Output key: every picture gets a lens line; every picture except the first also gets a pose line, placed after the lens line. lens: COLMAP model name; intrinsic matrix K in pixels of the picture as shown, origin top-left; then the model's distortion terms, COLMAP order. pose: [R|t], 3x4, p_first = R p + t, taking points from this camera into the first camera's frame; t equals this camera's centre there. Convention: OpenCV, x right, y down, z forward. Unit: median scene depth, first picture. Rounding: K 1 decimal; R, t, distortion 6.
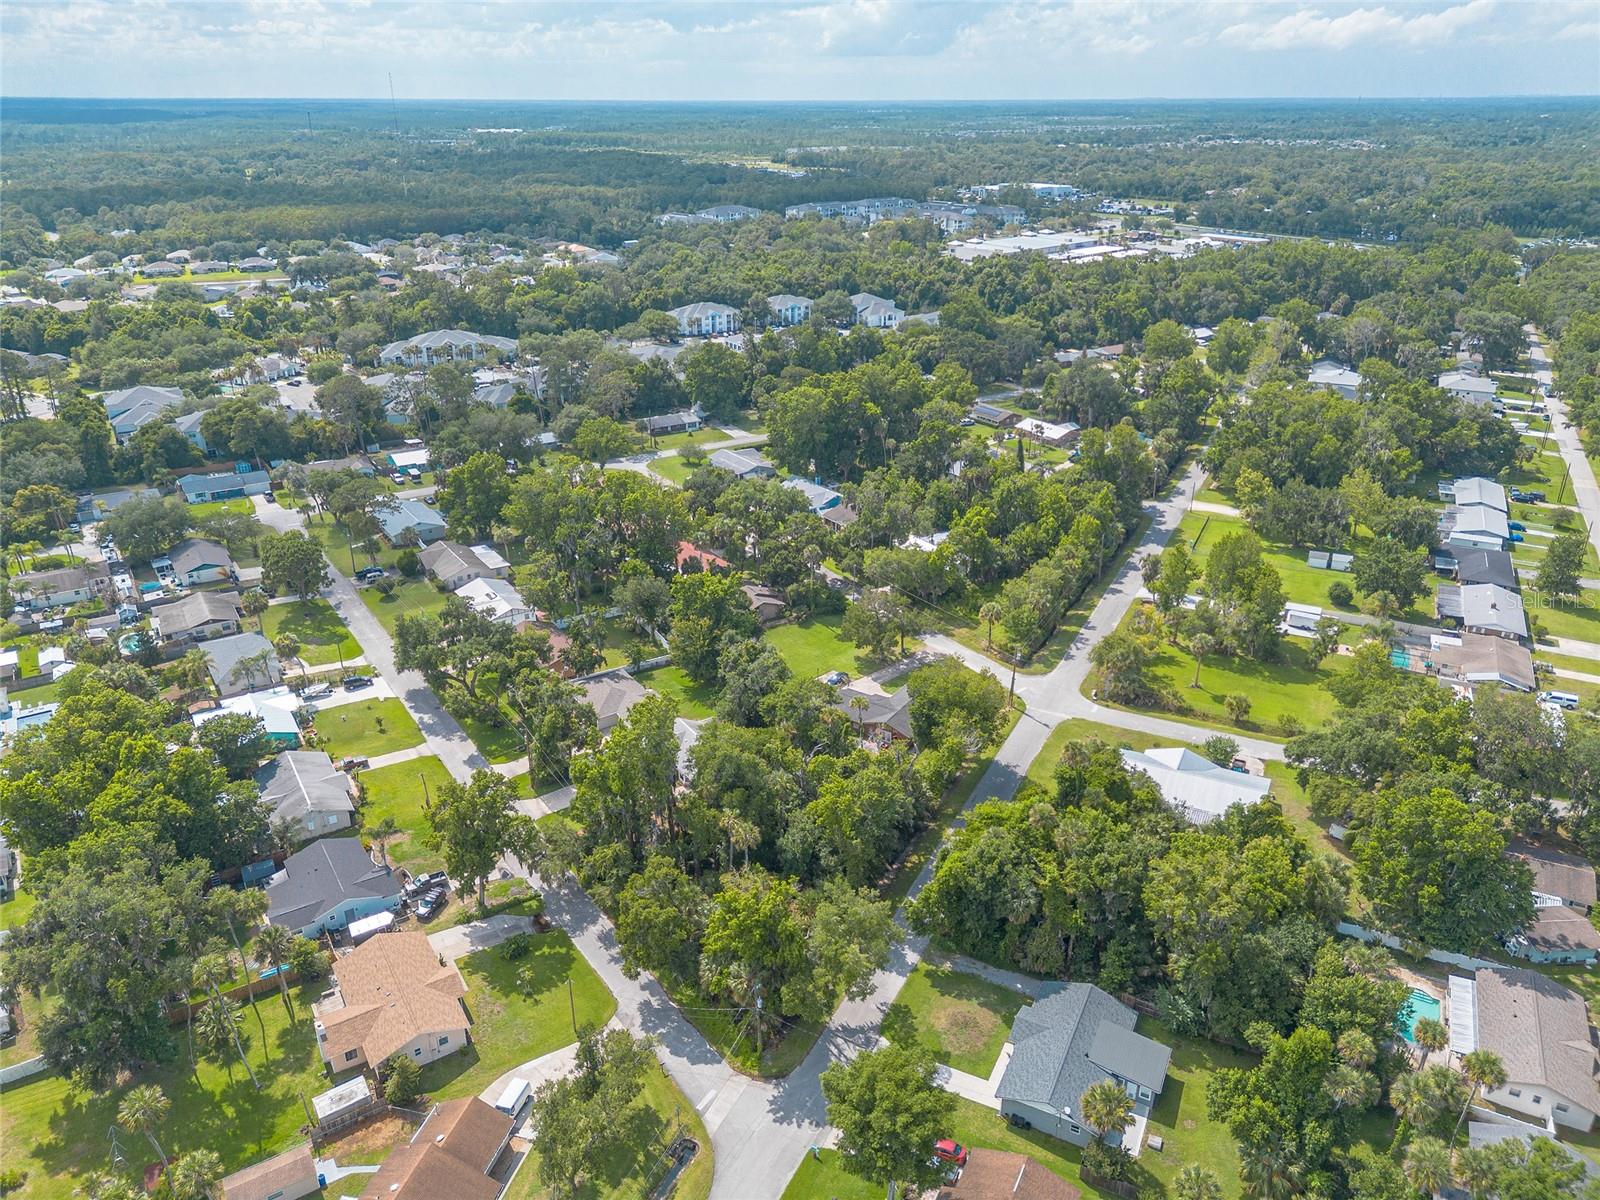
lens RADIAL K [[1133.9, 0, 800.0], [0, 1133.9, 600.0], [0, 0, 1]] dist [0.056176, 0.006079]
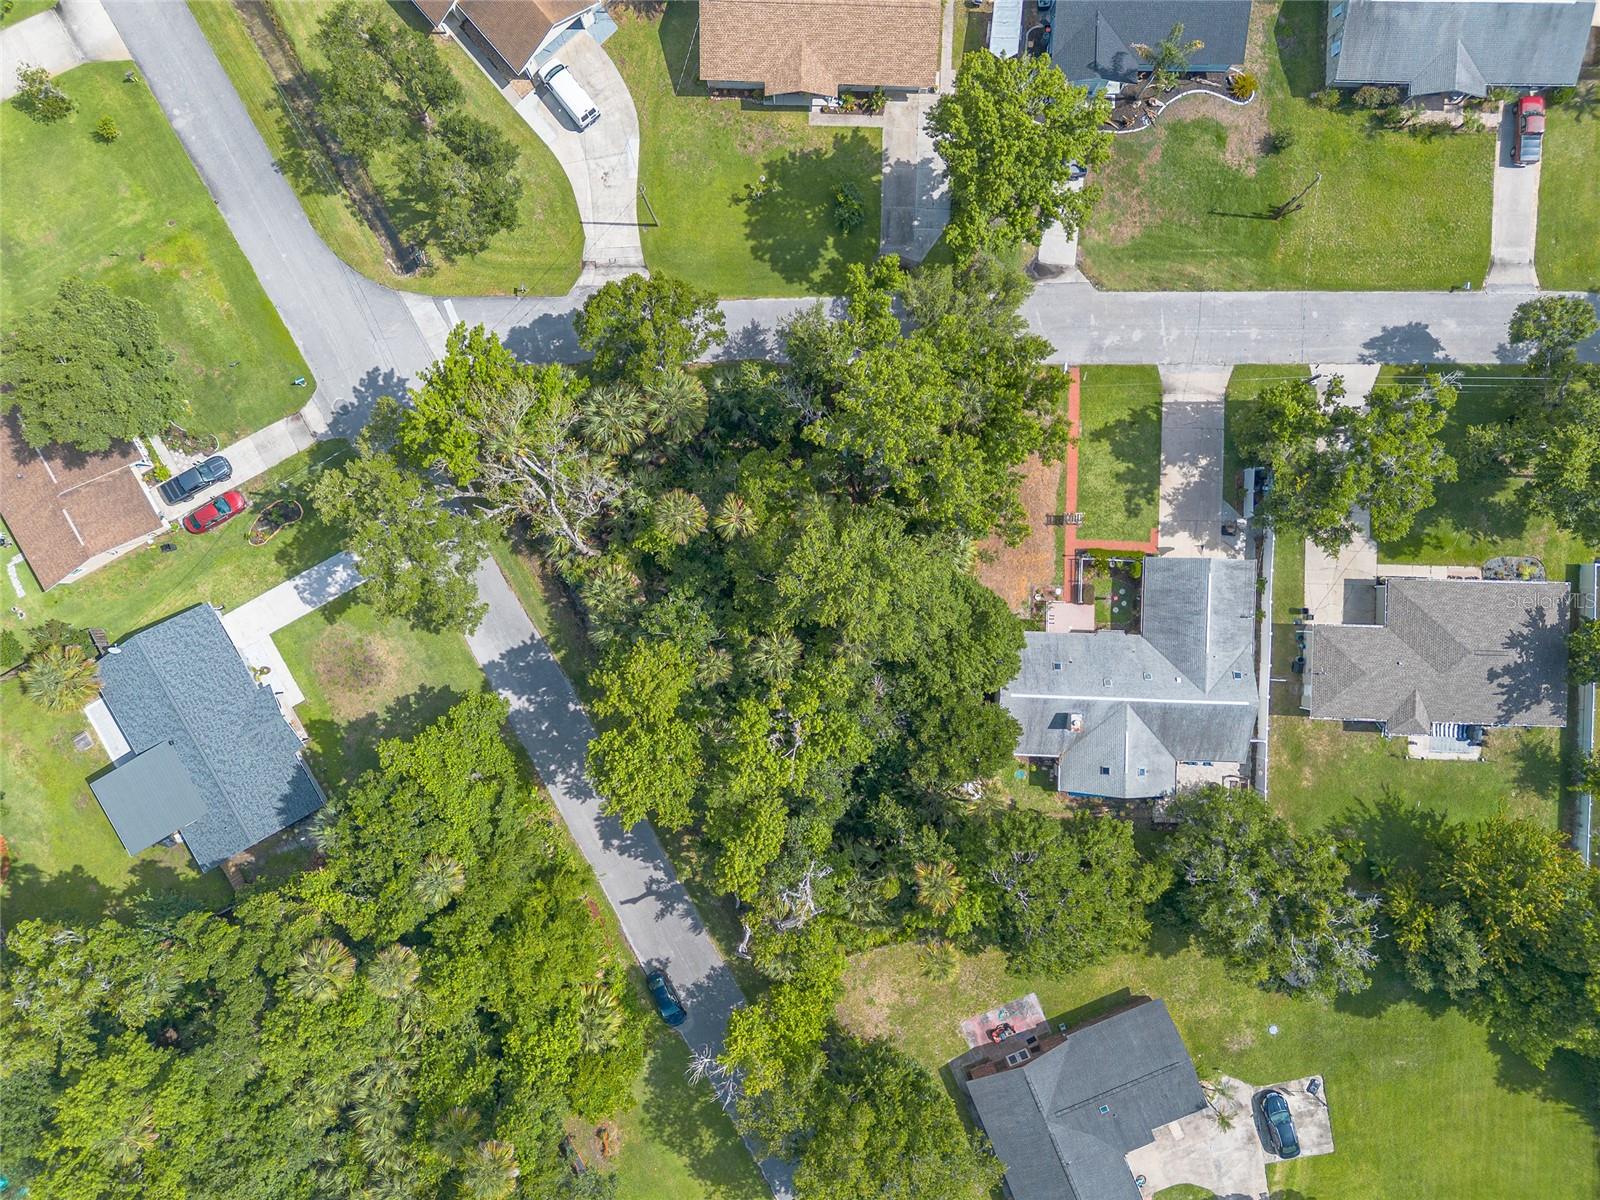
lens RADIAL K [[1118.3, 0, 768.6], [0, 1118.3, 602.1], [0, 0, 1]] dist [0.076703, -0.074467]
pose [[-0.560562, 0.828099, 0.004702, -0.037999], [-0.332649, -0.230371, 0.914480, -0.325689], [0.758364, 0.511058, 0.404603, 0.811479]]
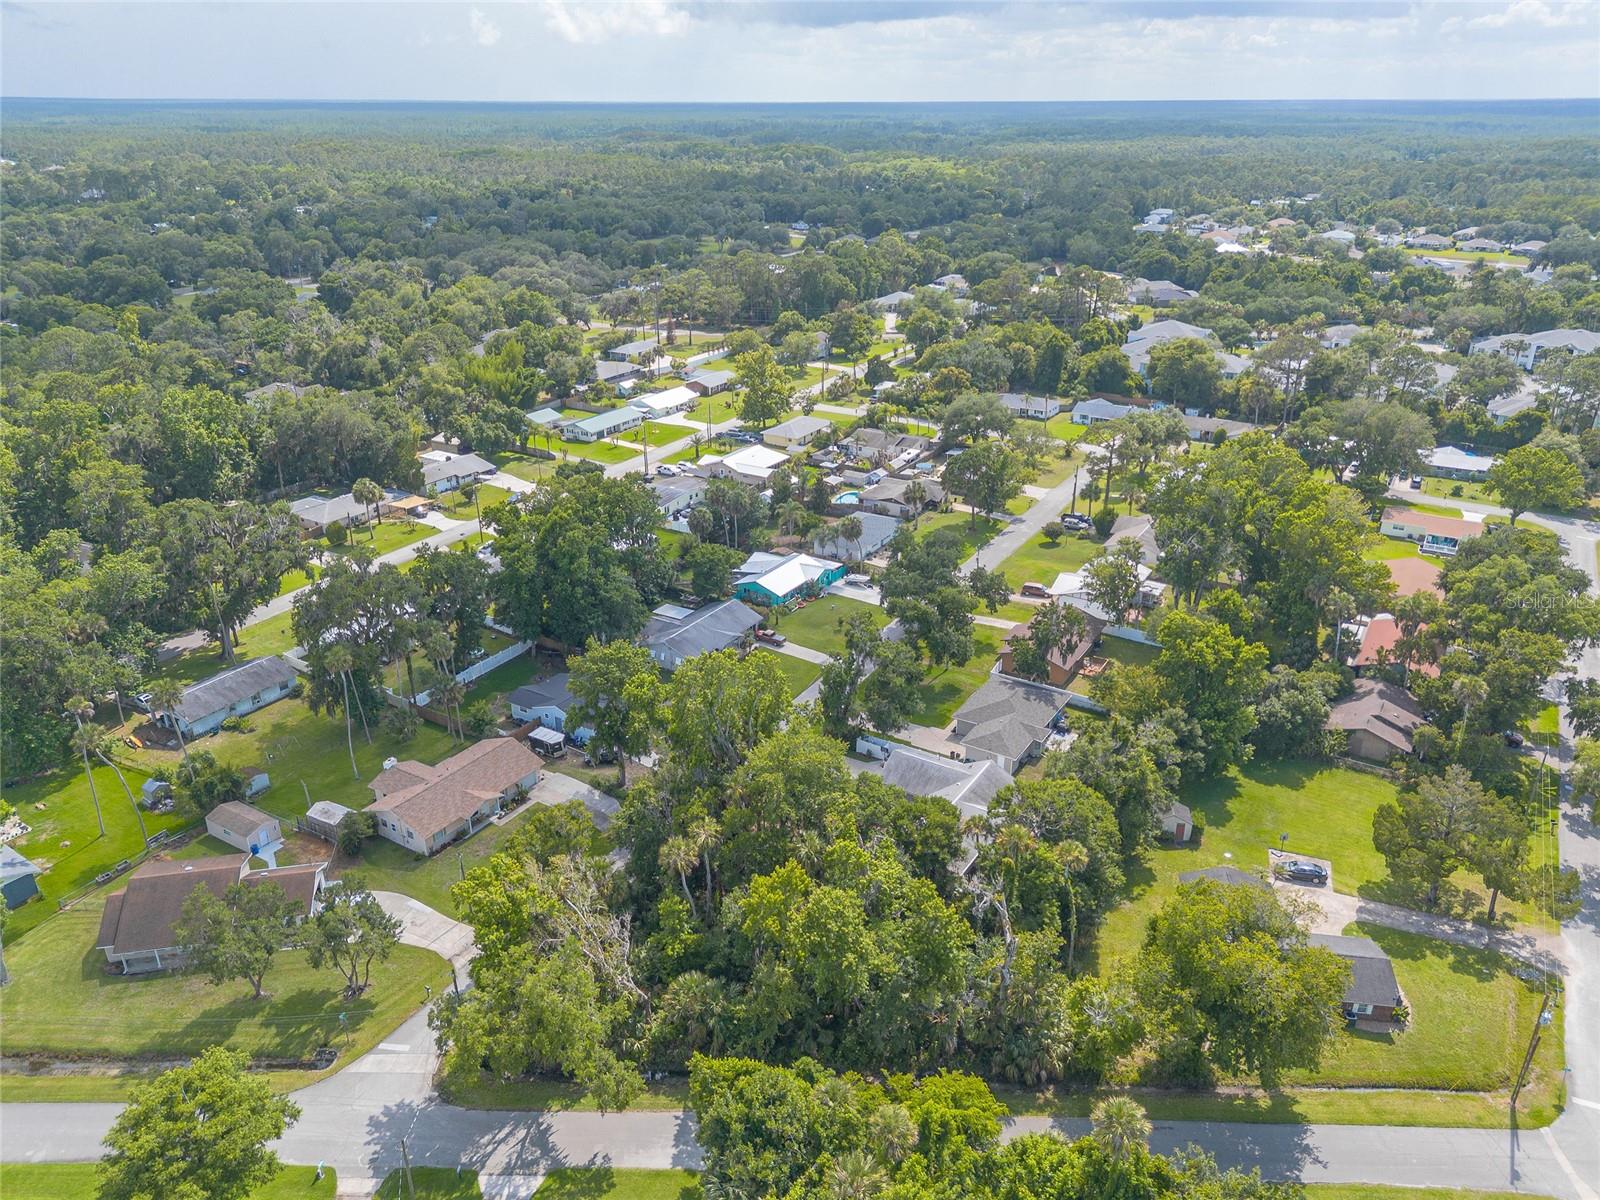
lens RADIAL K [[1132.4, 0, 797.5], [0, 1132.4, 615.2], [0, 0, 1]] dist [0.094544, -0.088299]
pose [[0.430749, 0.374556, -0.821074, 0.535342], [-0.366716, 0.903952, 0.219977, -0.127774], [0.824606, 0.206346, 0.526732, 0.622529]]
